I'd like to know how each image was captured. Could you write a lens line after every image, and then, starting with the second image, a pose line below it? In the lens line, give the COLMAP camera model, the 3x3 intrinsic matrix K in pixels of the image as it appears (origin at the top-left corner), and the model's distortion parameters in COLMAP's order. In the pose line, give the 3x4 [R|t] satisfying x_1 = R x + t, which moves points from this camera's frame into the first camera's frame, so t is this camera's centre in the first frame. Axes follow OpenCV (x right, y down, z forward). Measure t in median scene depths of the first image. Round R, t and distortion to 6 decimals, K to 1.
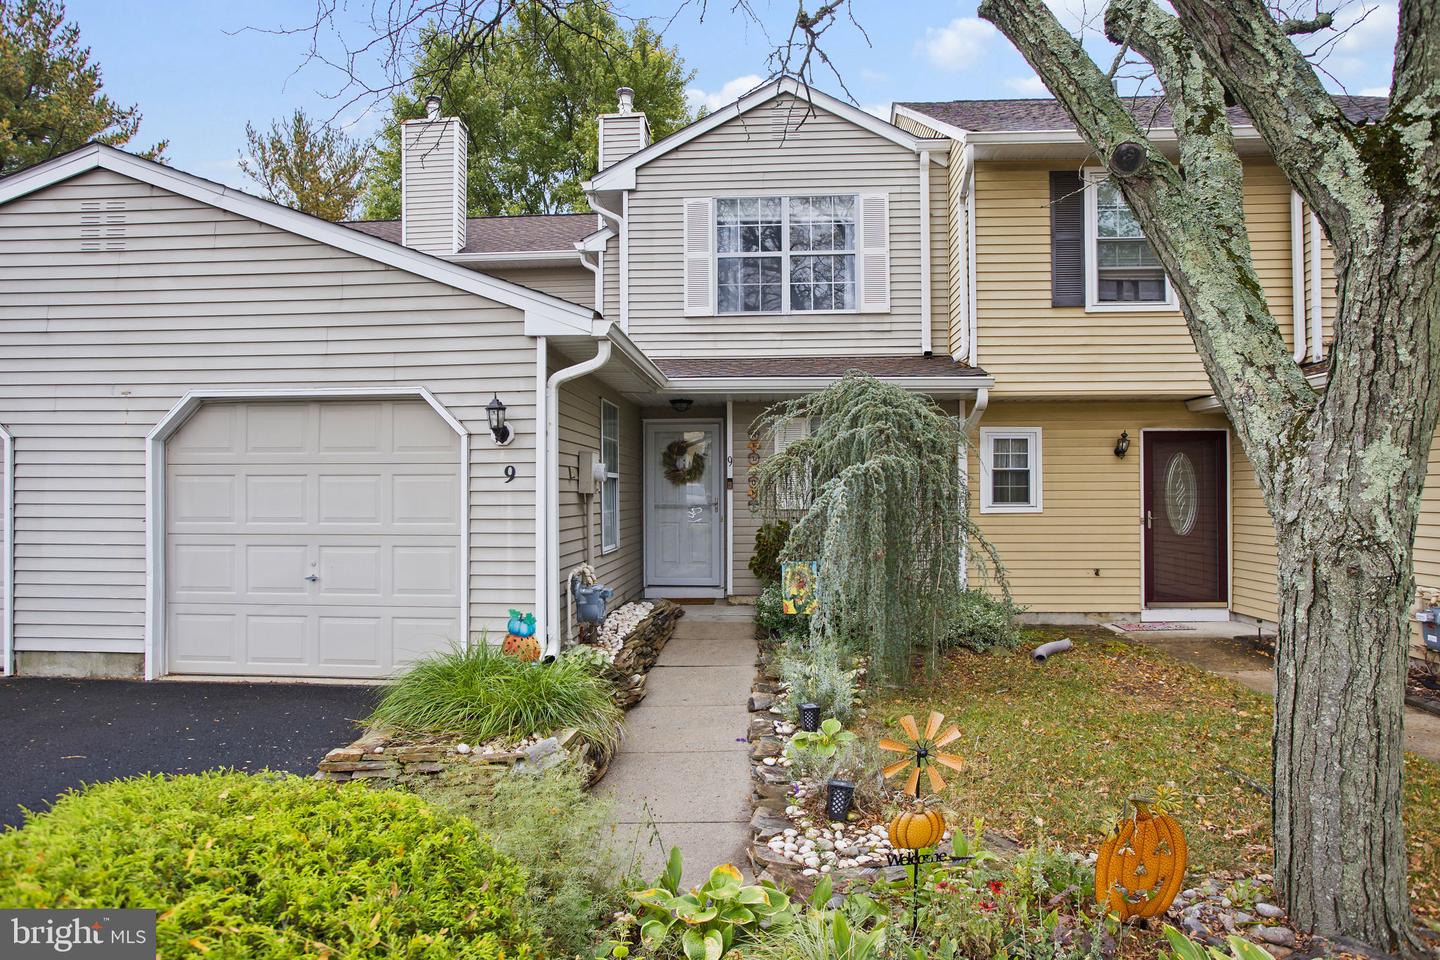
lens RADIAL K [[829.7, 0, 714.2], [0, 829.7, 485.7], [0, 0, 1]] dist [-0.057417, 0.044347]
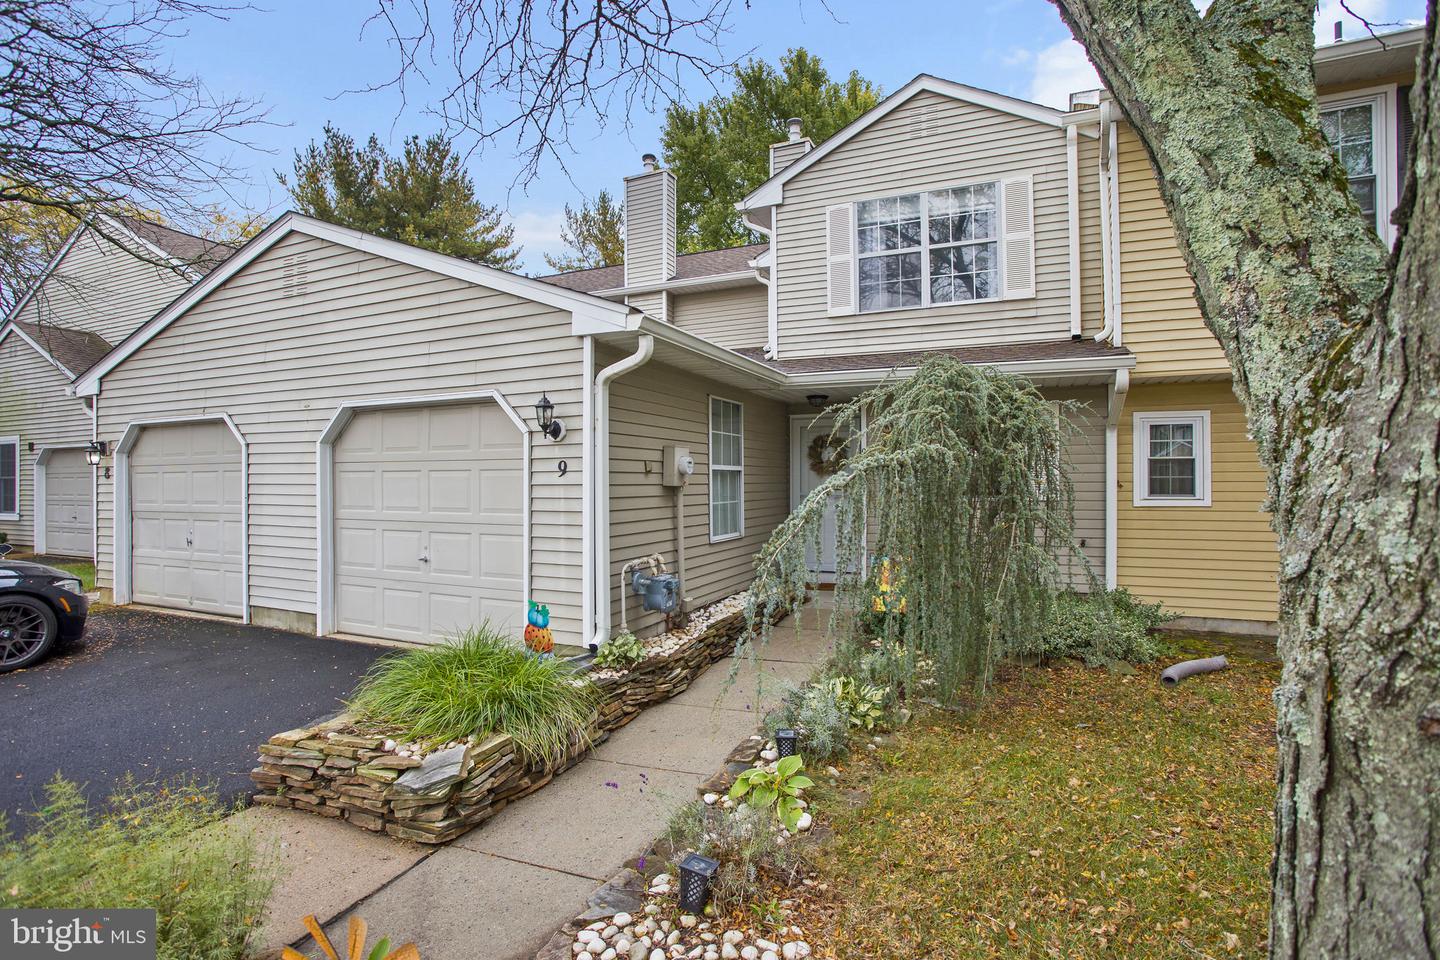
lens RADIAL K [[686.6, 0, 720.0], [0, 686.6, 480.0], [0, 0, 1]] dist [-0.066348, 0.026285]
pose [[0.944624, -0.001417, -0.328152, 0.170516], [0.003735, 0.999972, 0.006432, -0.003376], [0.328133, -0.007302, 0.944603, 0.181170]]
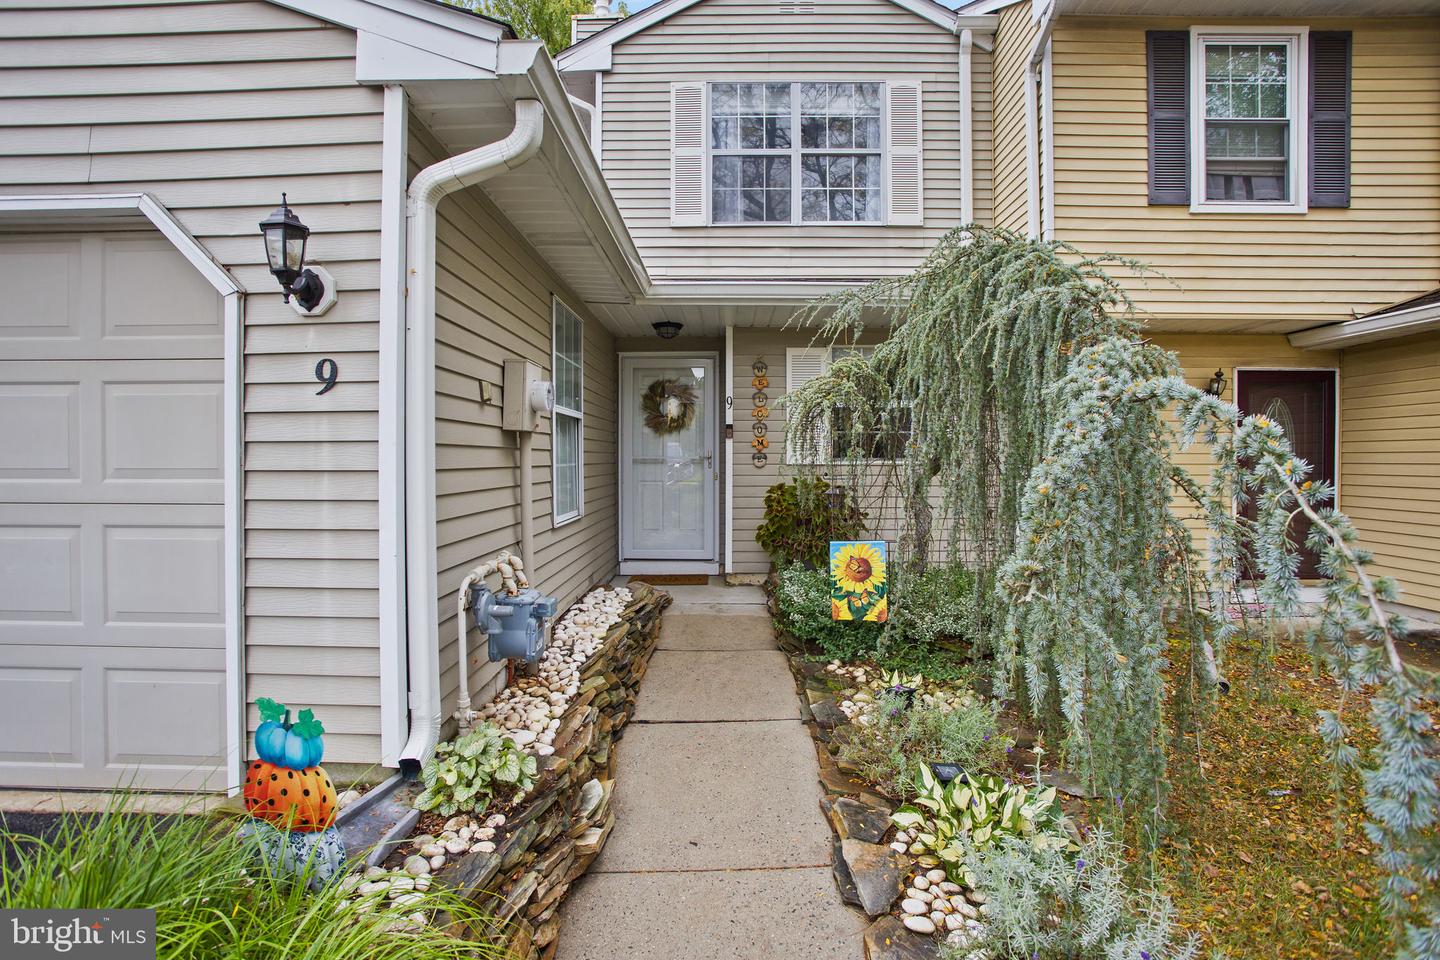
lens RADIAL K [[702.9, 0, 724.2], [0, 702.9, 464.1], [0, 0, 1]] dist [-0.068983, 0.030247]
pose [[0.998391, 0.003895, 0.056567, -0.030350], [-0.004987, 0.999804, 0.019172, 0.020566], [-0.056481, -0.019423, 0.998215, 0.440698]]
